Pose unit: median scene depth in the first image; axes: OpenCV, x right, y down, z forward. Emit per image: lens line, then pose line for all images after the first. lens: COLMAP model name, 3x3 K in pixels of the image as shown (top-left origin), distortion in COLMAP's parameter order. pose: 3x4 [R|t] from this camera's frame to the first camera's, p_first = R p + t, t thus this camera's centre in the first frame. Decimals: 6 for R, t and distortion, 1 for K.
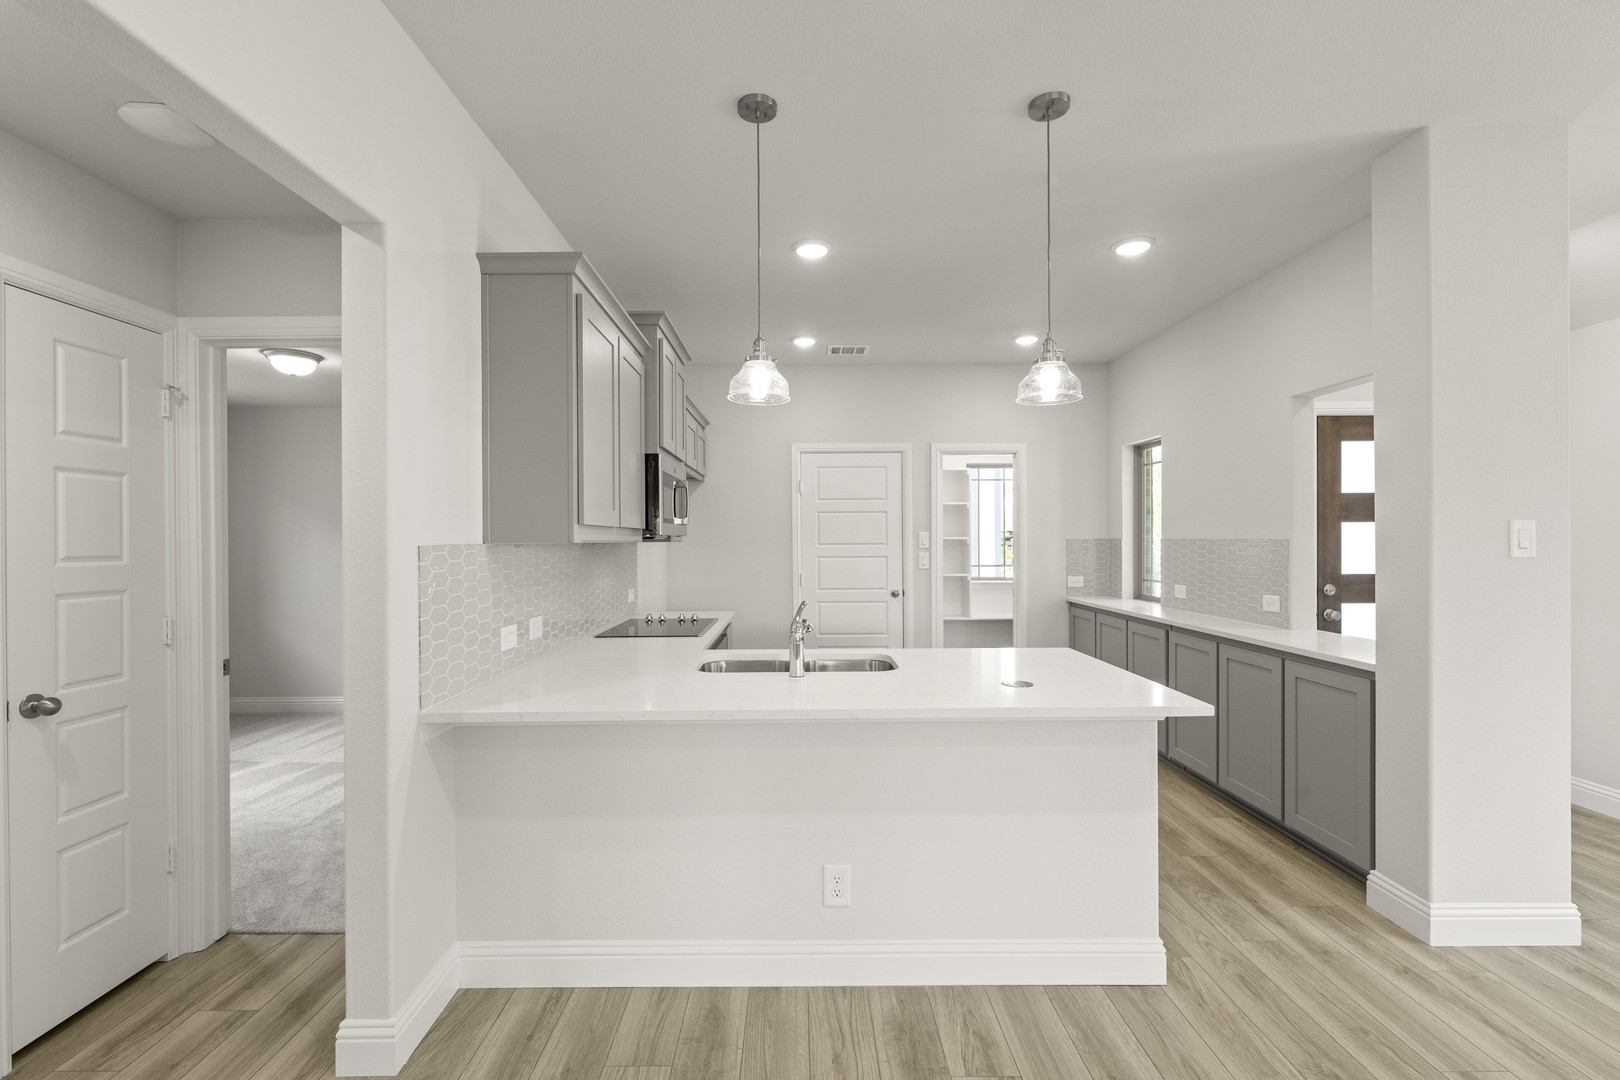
lens RADIAL K [[691.1, 0, 789.3], [0, 691.1, 538.4], [0, 0, 1]] dist [-0.001613, 0.000015]
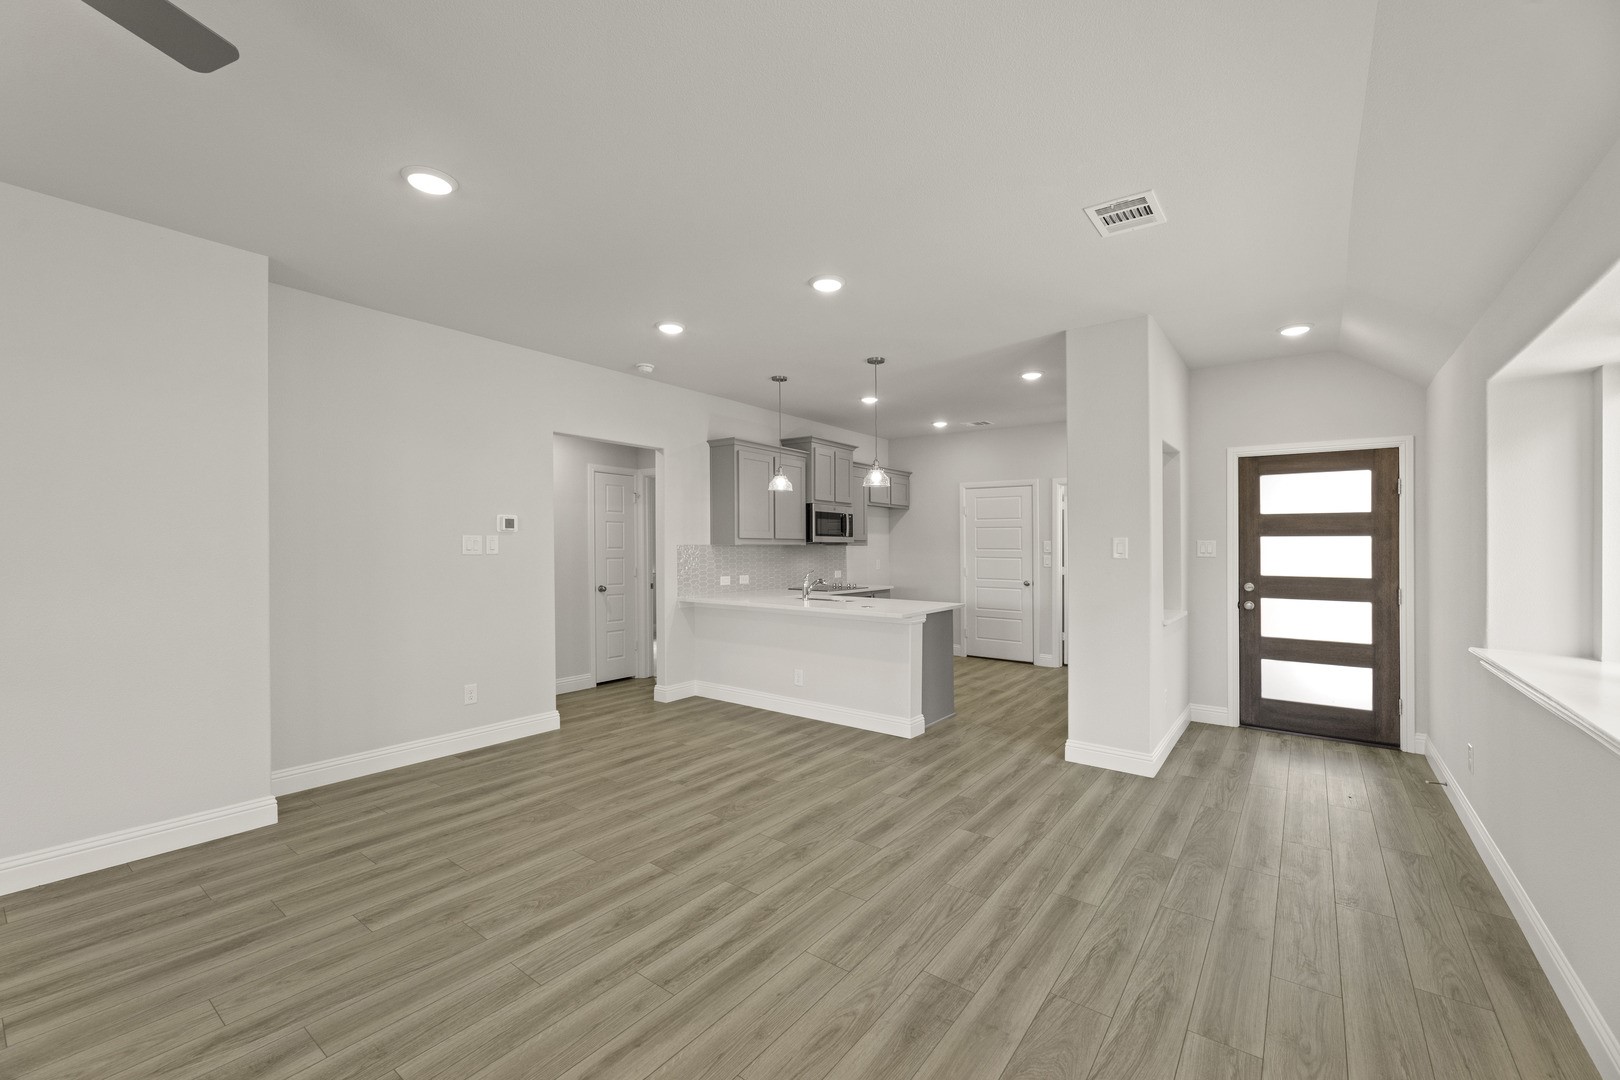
lens RADIAL K [[662.3, 0, 813.6], [0, 662.3, 540.7], [0, 0, 1]] dist [-0.000730, -0.000840]
pose [[0.804347, 0.006730, -0.594121, 1.400618], [-0.009622, 0.999952, -0.001700, -0.006708], [0.594082, 0.007084, 0.804374, -0.848210]]
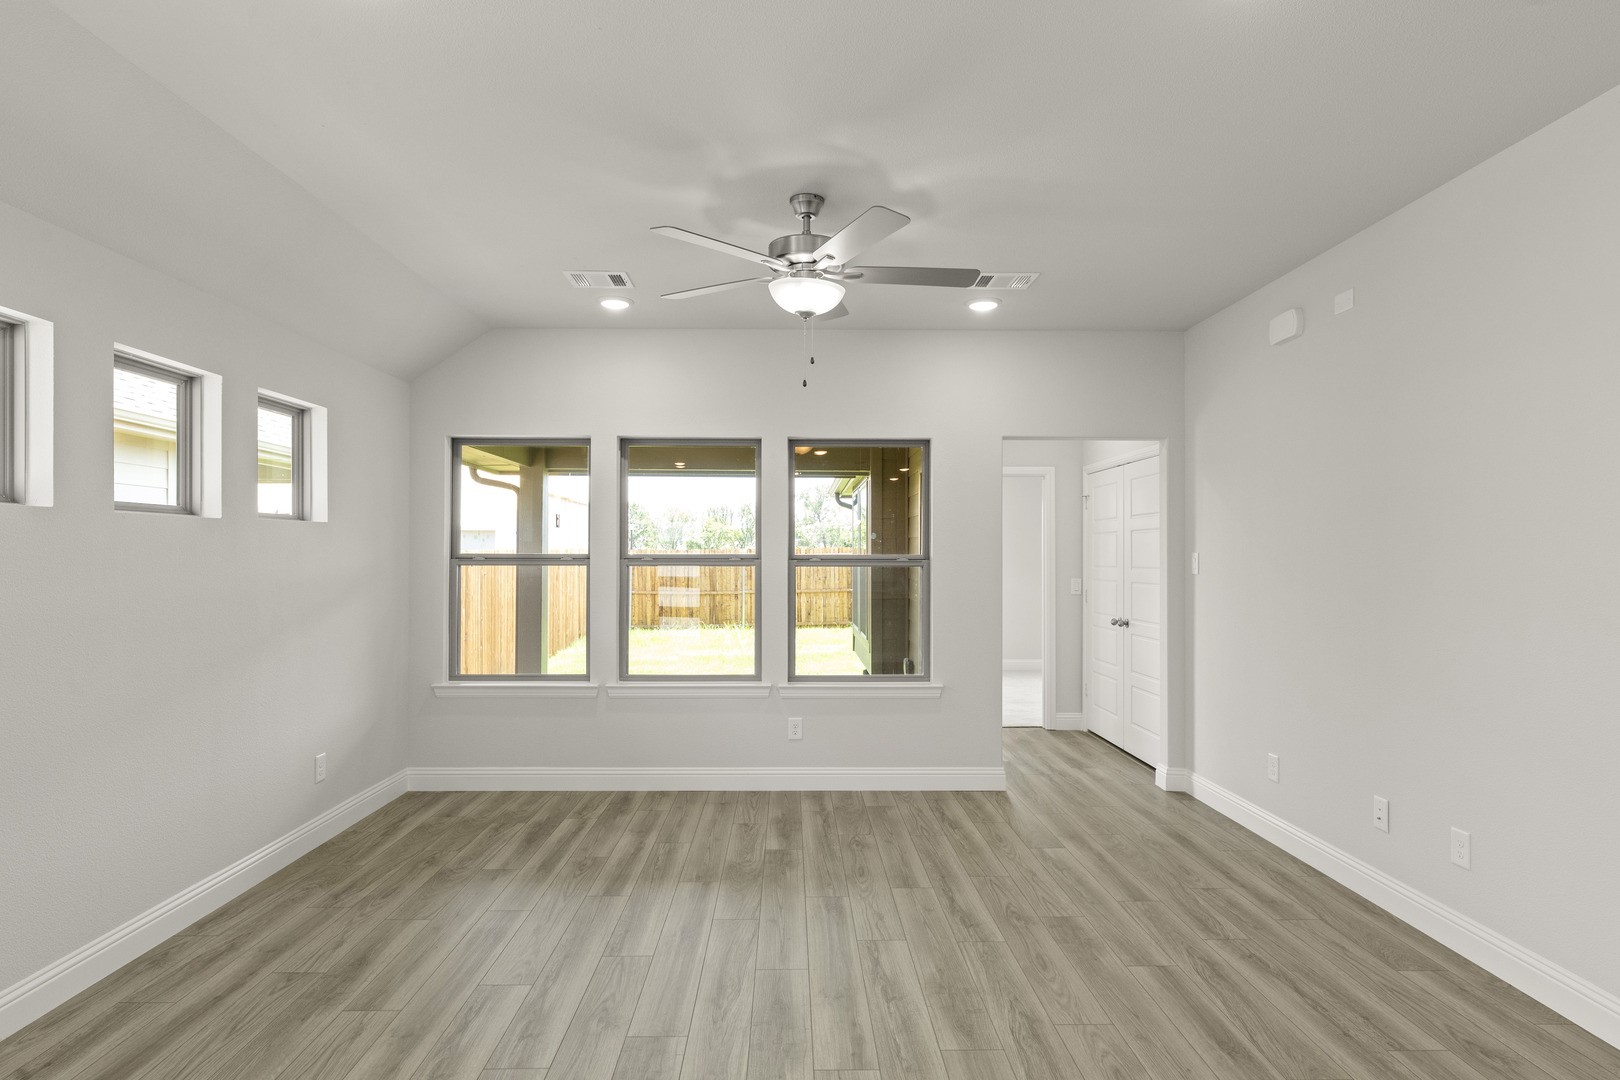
lens RADIAL K [[882.8, 0, 799.1], [0, 882.8, 552.5], [0, 0, 1]] dist [0.003385, -0.003846]
pose [[-0.999850, 0.004146, -0.016794, 0.719968], [0.004282, 0.999958, -0.008073, -0.011587], [0.016760, -0.008144, -0.999826, 0.468779]]
